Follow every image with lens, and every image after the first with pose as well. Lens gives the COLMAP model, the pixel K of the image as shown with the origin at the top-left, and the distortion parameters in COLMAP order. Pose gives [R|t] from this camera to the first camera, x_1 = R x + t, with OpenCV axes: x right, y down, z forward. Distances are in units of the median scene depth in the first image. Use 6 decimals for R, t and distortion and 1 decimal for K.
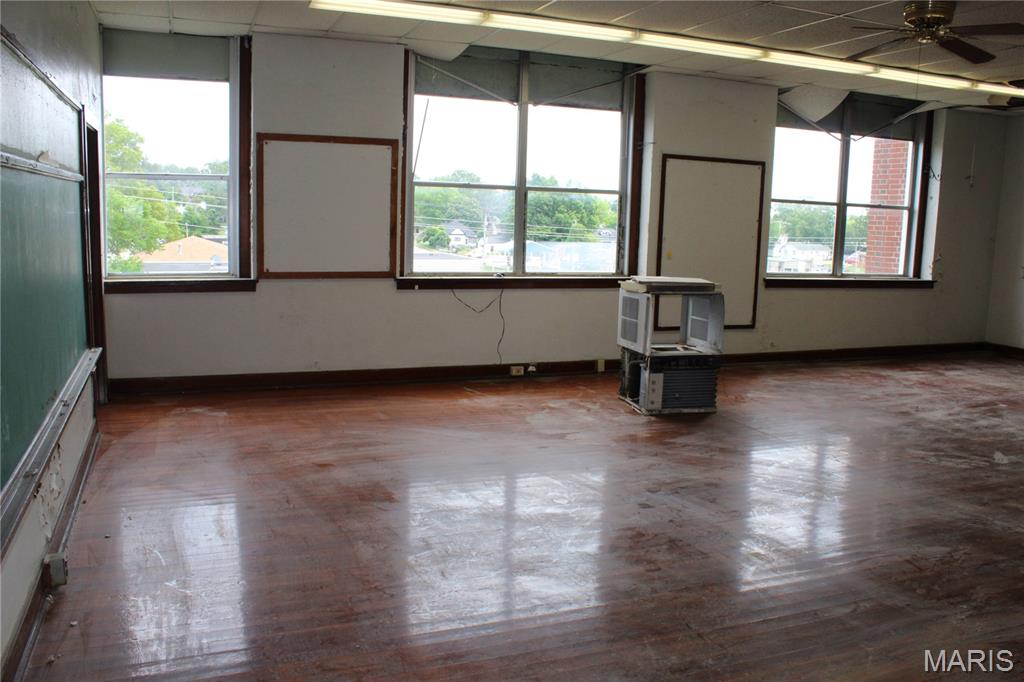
lens RADIAL K [[855.4, 0, 514.5], [0, 855.4, 343.1], [0, 0, 1]] dist [-0.173694, 0.142216]
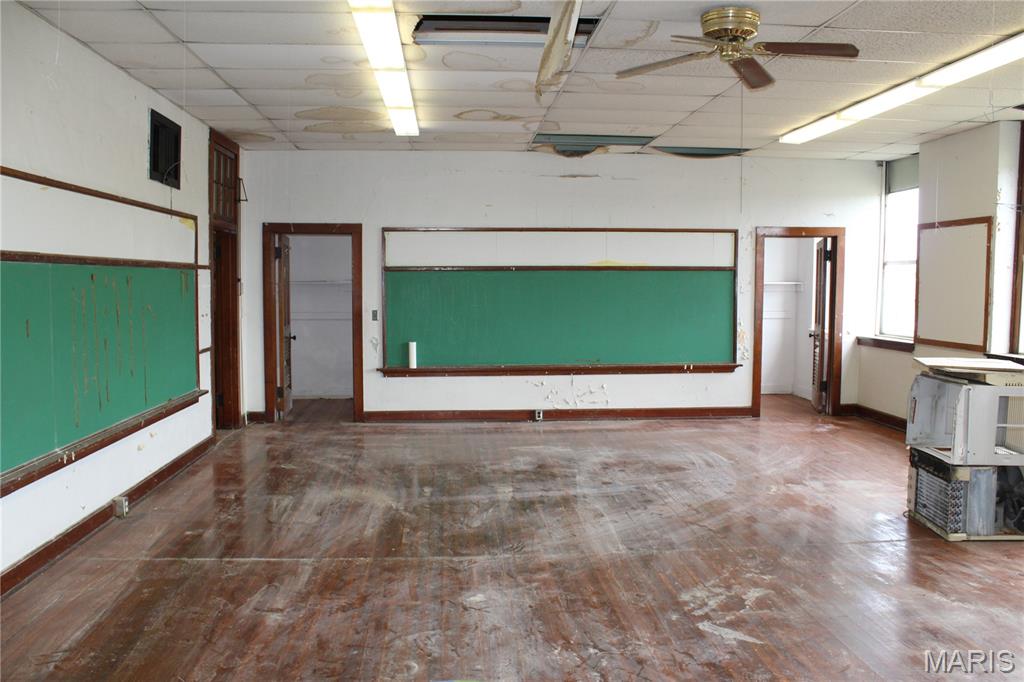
lens RADIAL K [[855.4, 0, 514.5], [0, 855.4, 343.1], [0, 0, 1]] dist [-0.173694, 0.142216]
pose [[-0.302835, 0.041156, -0.952154, 1.286466], [-0.146827, 0.985125, 0.089280, -0.123895], [0.941665, 0.166839, -0.292287, 1.007880]]
